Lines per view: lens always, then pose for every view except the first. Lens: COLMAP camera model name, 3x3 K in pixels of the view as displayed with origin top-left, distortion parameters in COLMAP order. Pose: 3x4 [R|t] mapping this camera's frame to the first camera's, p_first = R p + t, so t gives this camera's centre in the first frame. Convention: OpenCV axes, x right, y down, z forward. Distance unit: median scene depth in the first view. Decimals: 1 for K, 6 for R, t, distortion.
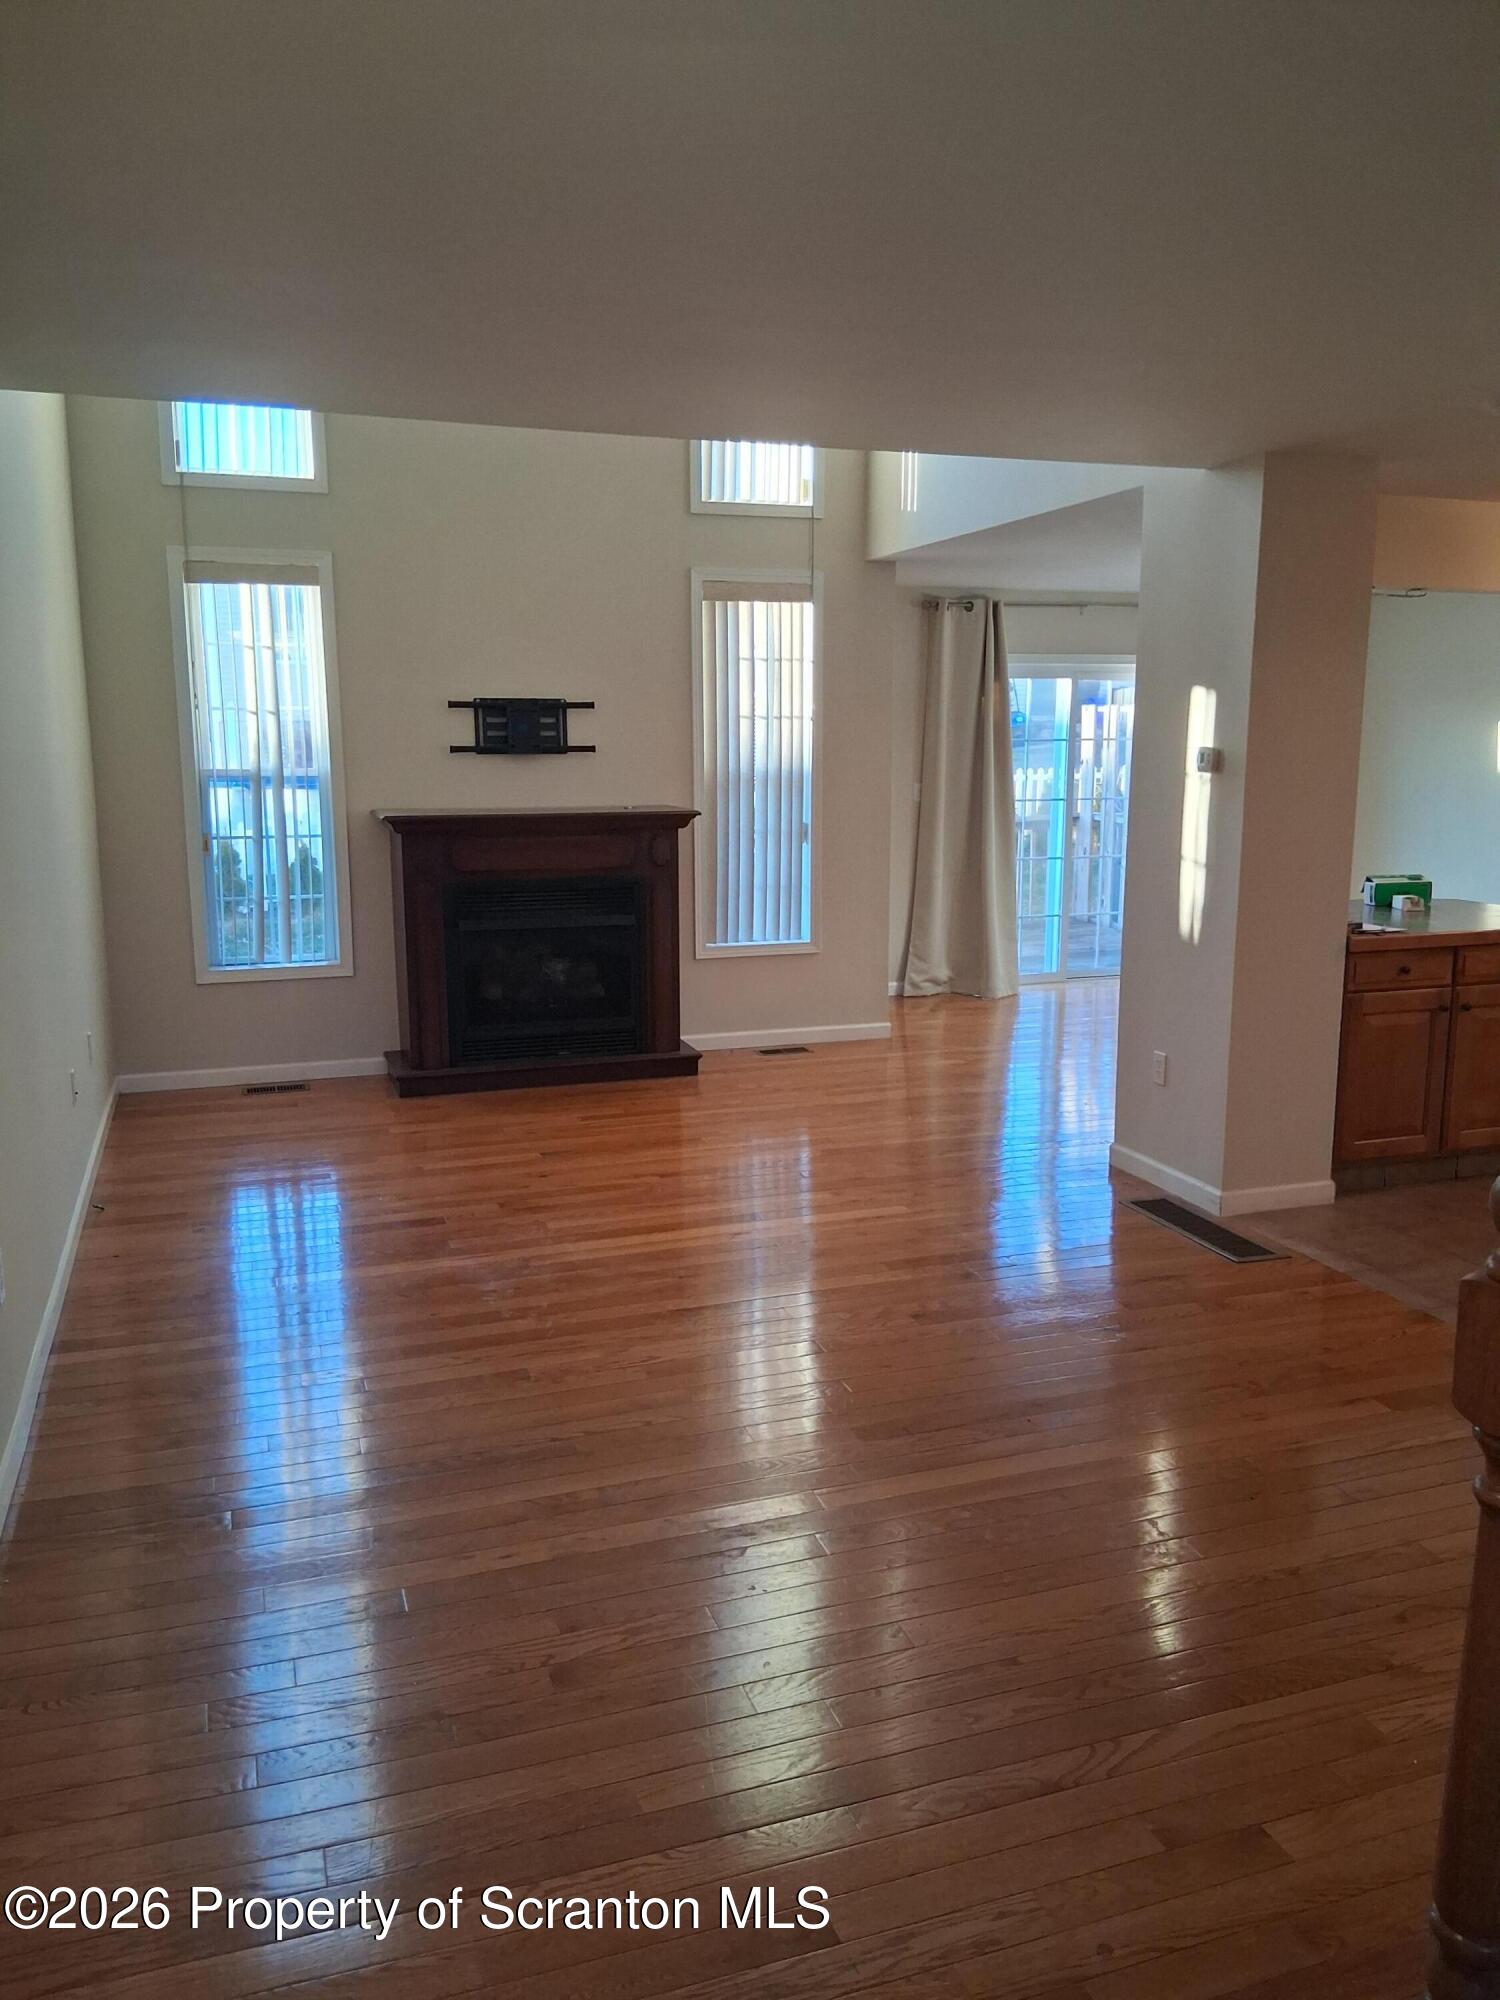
lens RADIAL K [[1518.2, 0, 759.1], [0, 1518.2, 994.3], [0, 0, 1]] dist [0.124987, -0.218251]
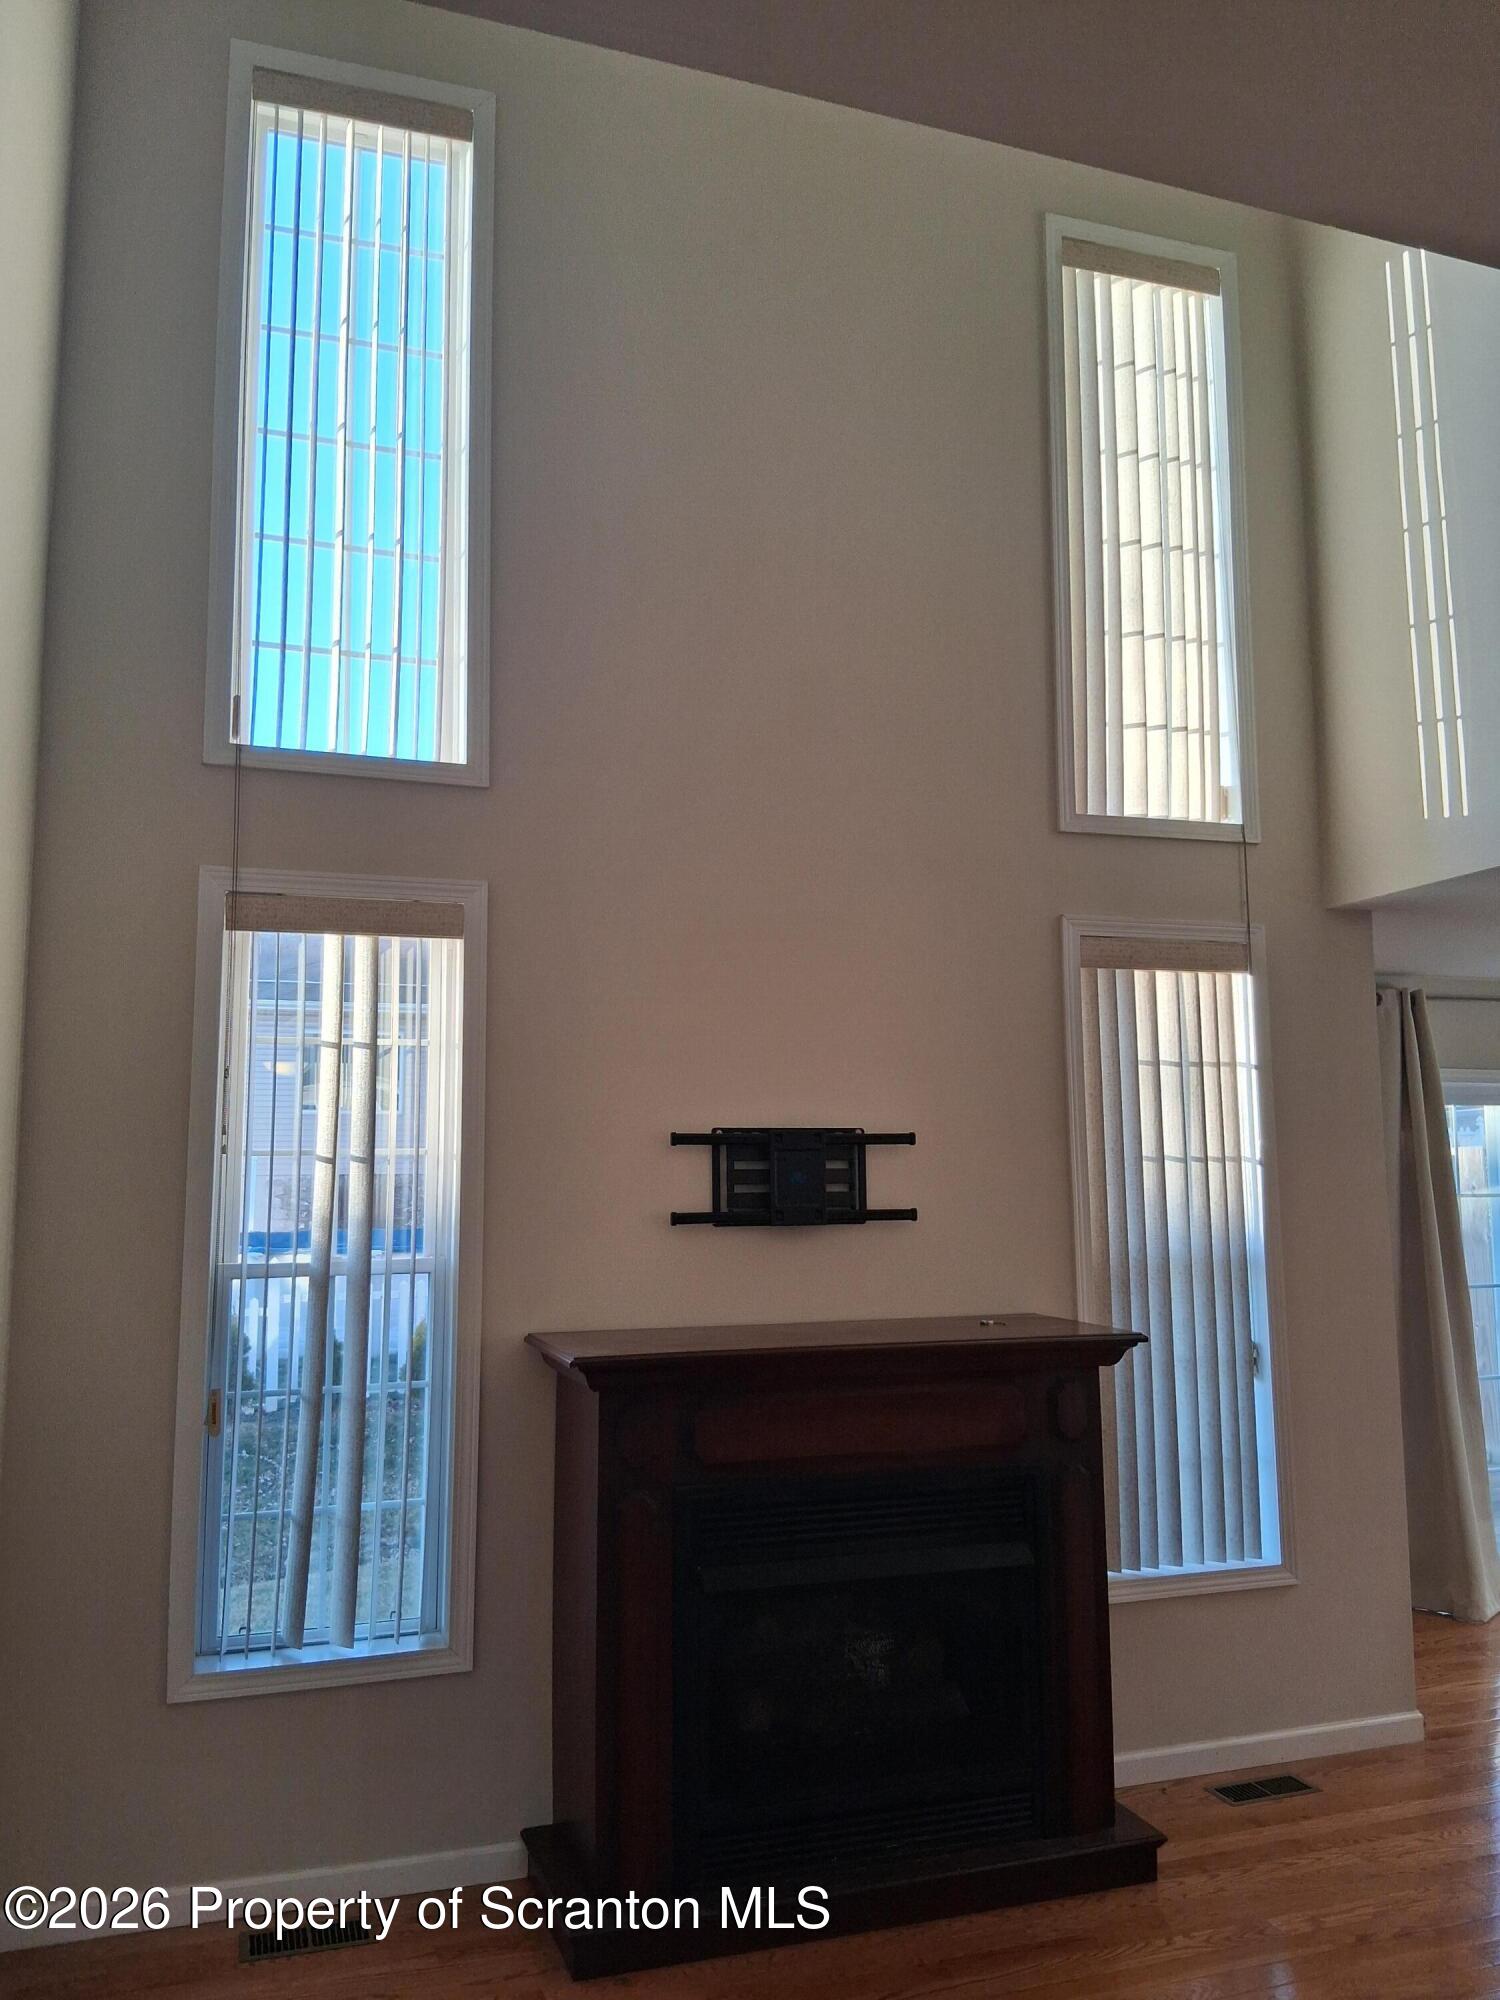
lens RADIAL K [[1518.2, 0, 759.1], [0, 1518.2, 994.3], [0, 0, 1]] dist [0.124987, -0.218251]
pose [[0.999959, -0.006987, -0.005803, -0.162389], [0.005019, 0.957592, -0.288083, -0.077252], [0.007570, 0.288042, 0.957588, 0.438049]]
